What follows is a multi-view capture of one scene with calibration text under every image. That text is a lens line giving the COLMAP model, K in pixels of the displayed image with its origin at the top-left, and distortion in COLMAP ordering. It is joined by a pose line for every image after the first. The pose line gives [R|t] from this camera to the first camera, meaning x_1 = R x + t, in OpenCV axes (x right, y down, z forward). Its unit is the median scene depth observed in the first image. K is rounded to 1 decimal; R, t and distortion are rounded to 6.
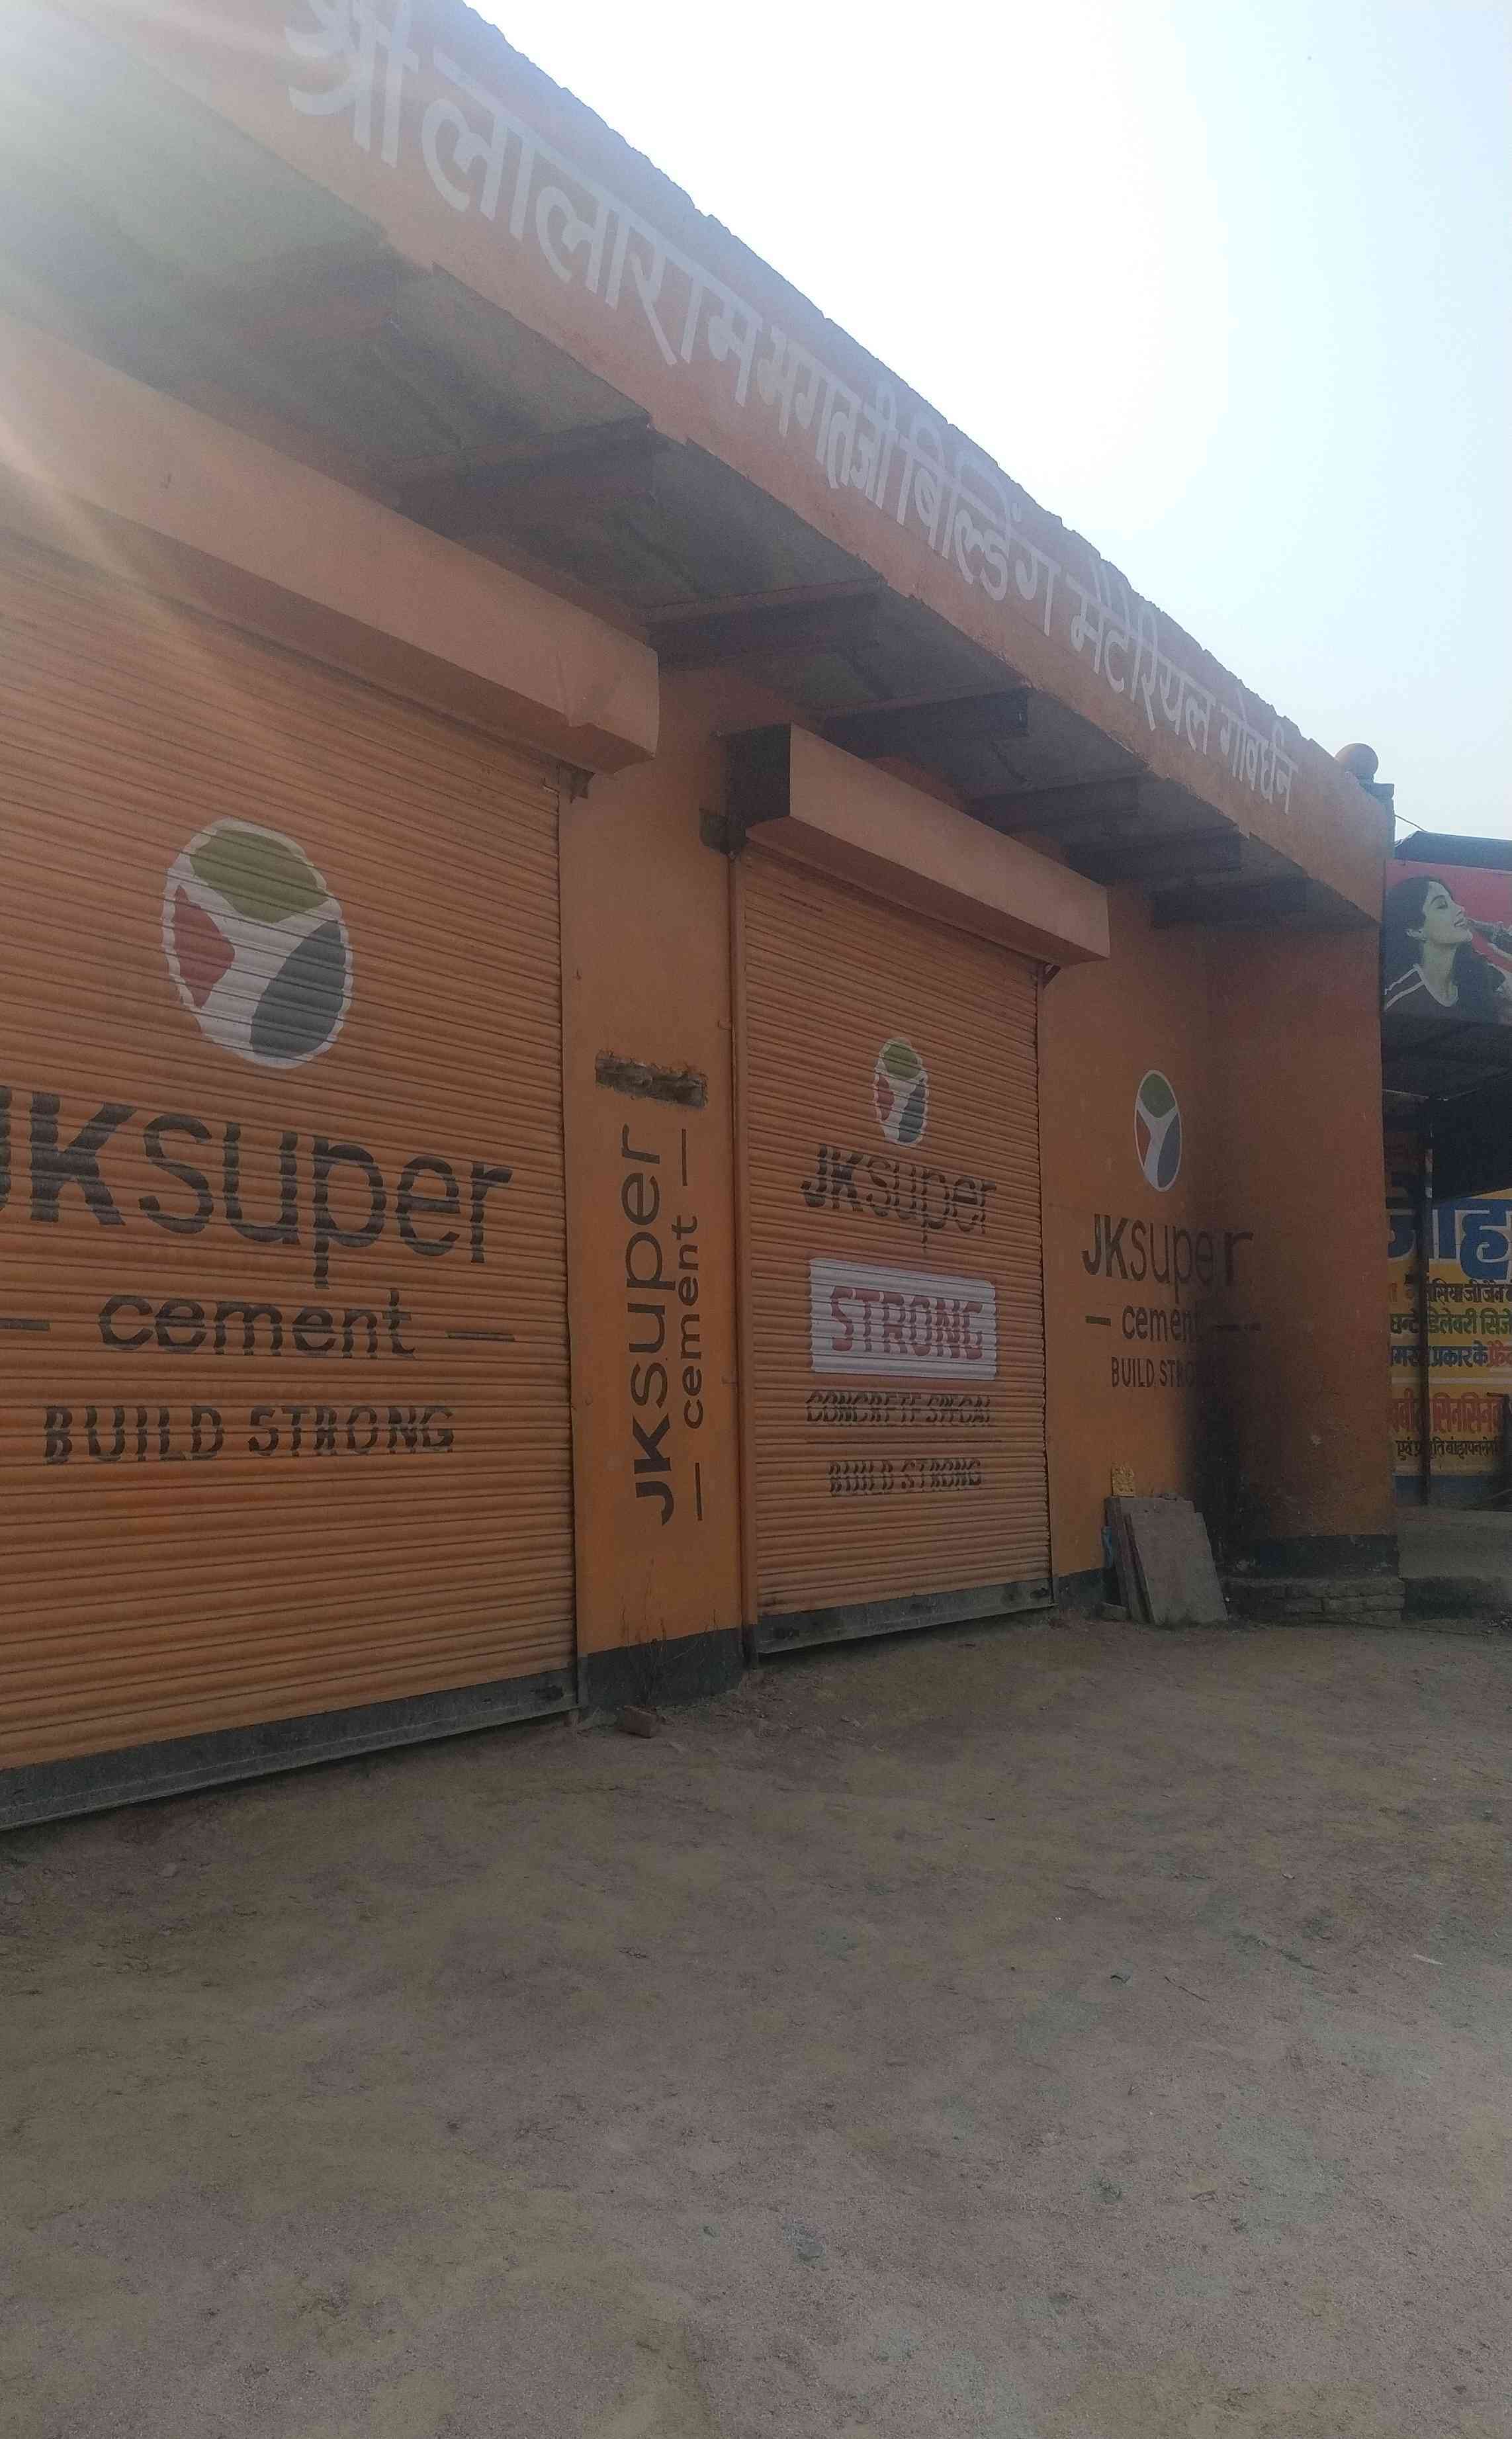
lens RADIAL K [[1763.3, 0, 679.7], [0, 1763.3, 1365.3], [0, 0, 1]] dist [0.115747, -0.160041]
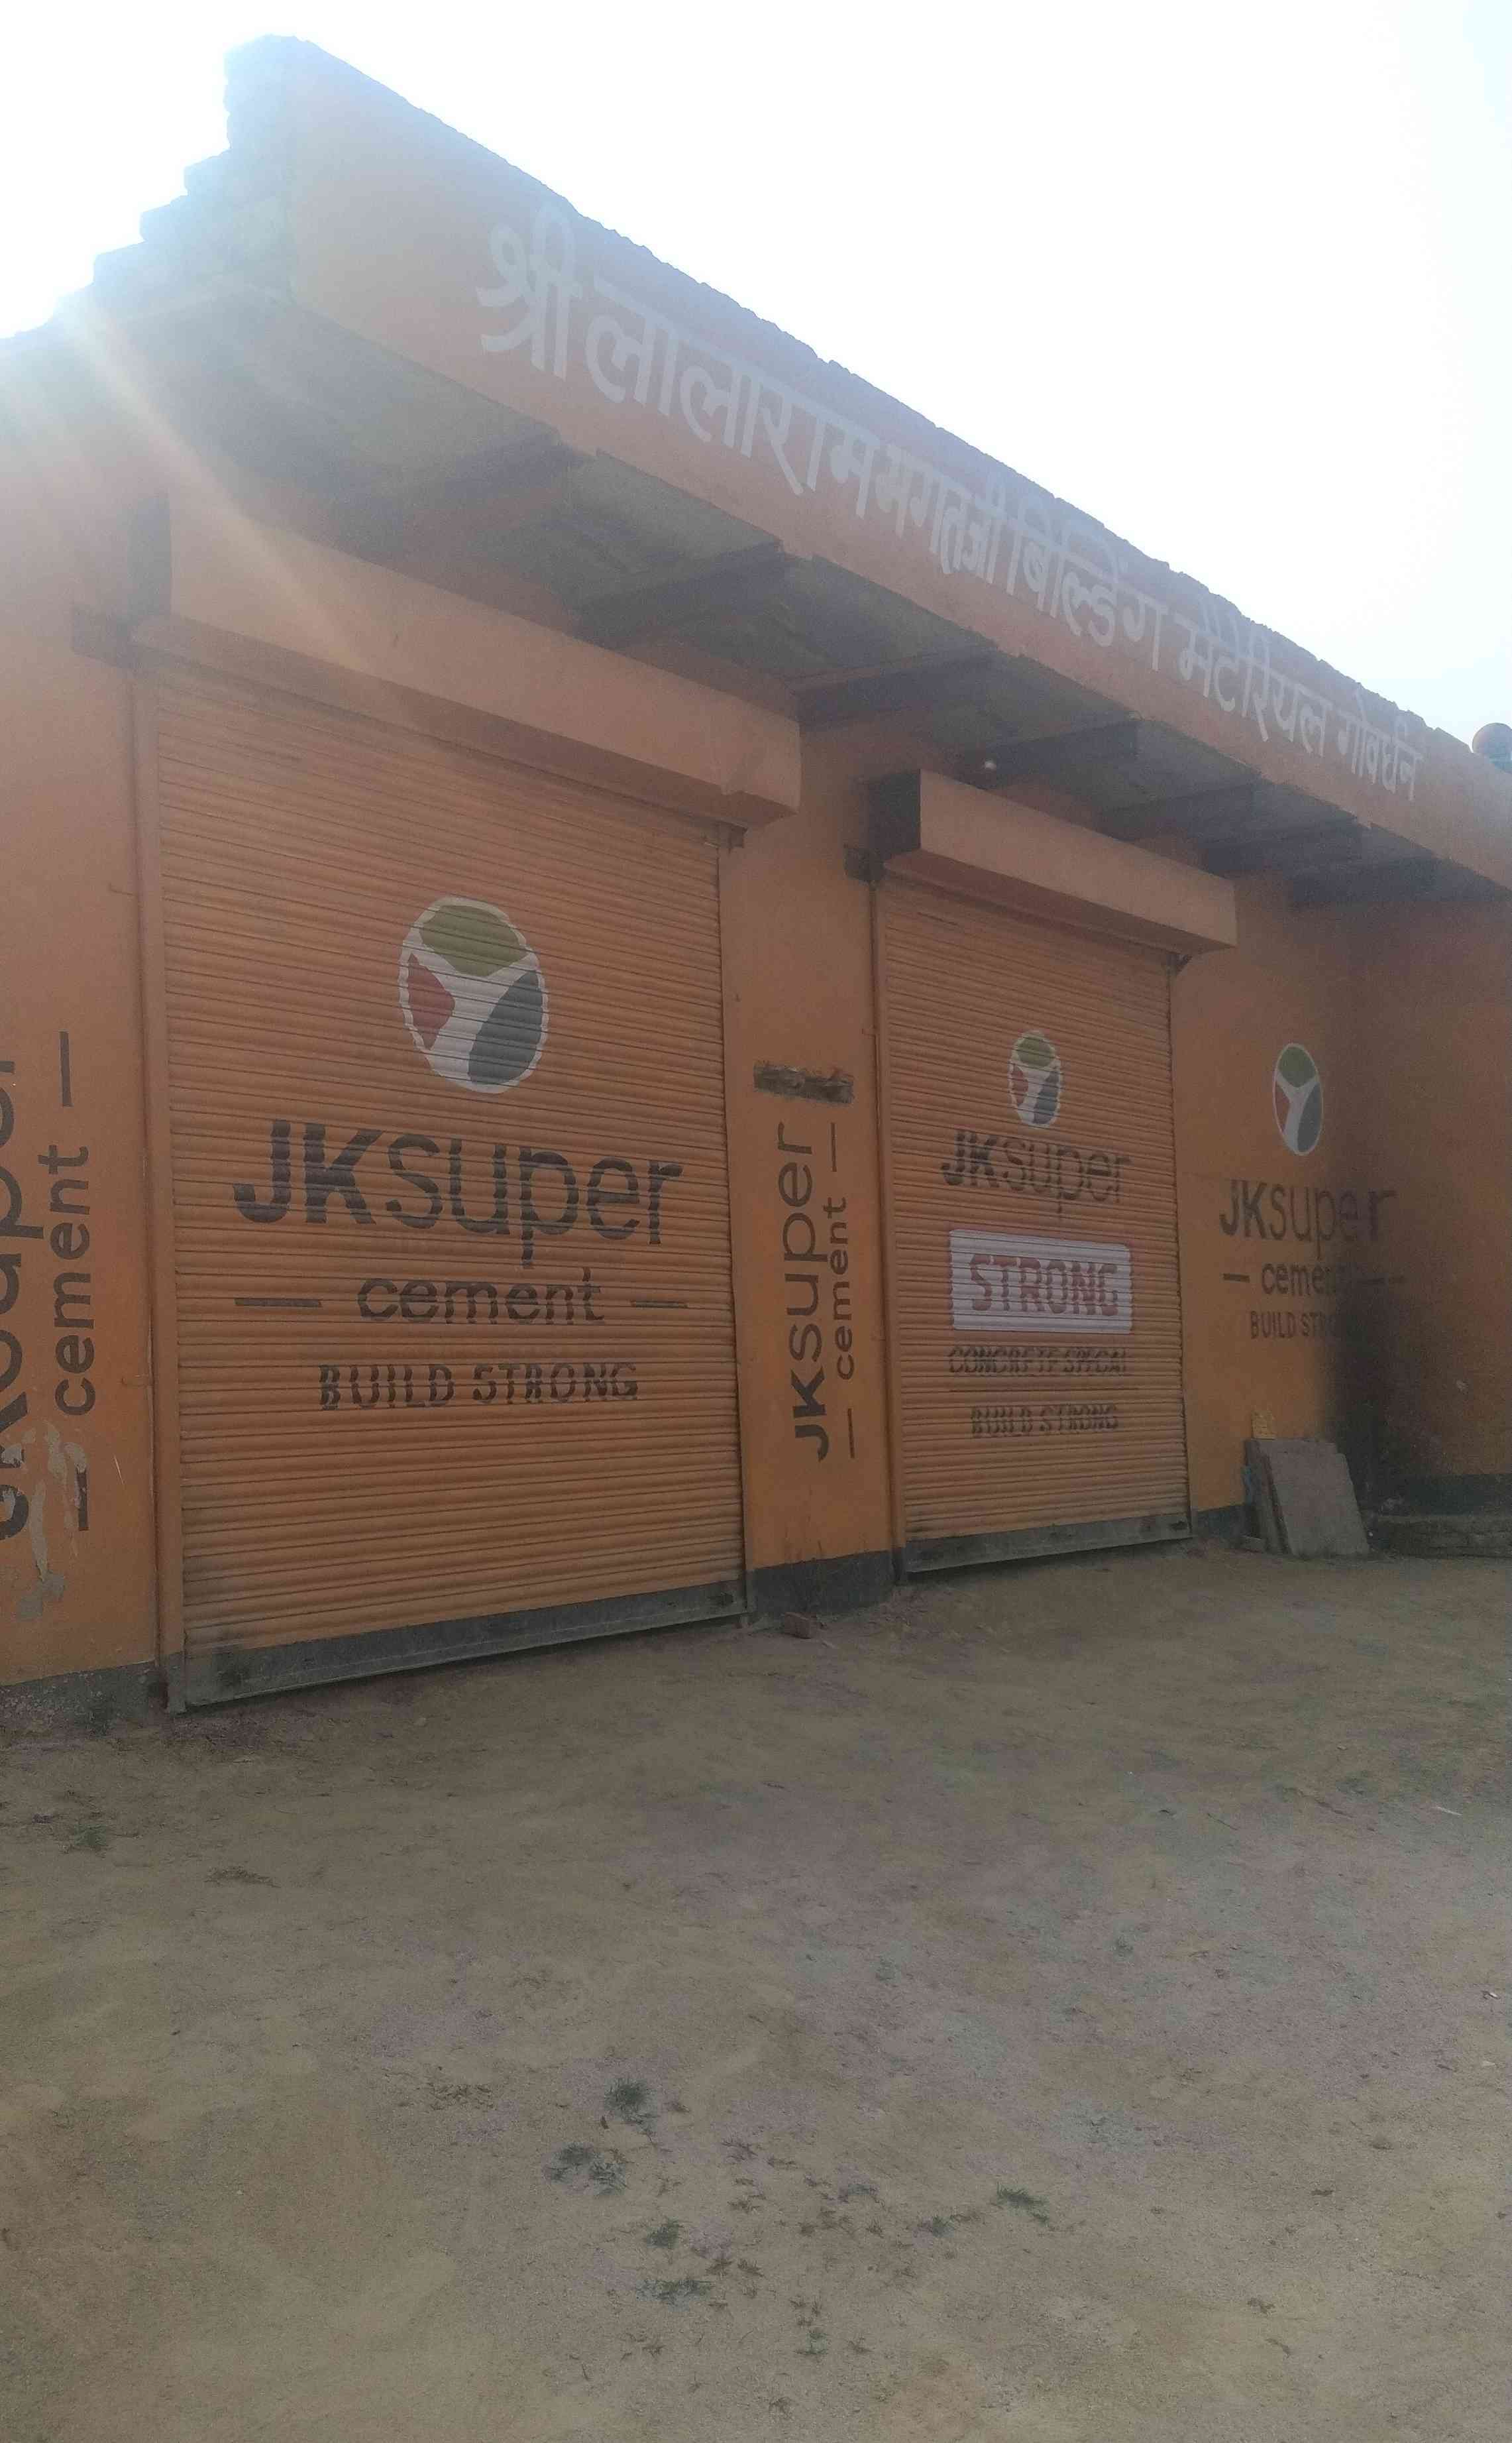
lens RADIAL K [[1780.6, 0, 682.6], [0, 1780.6, 1360.7], [0, 0, 1]] dist [0.124957, -0.191474]
pose [[0.991422, -0.017022, -0.129589, 0.058592], [0.019122, 0.999705, 0.014980, 0.003916], [0.129296, -0.017329, 0.991455, -0.200303]]
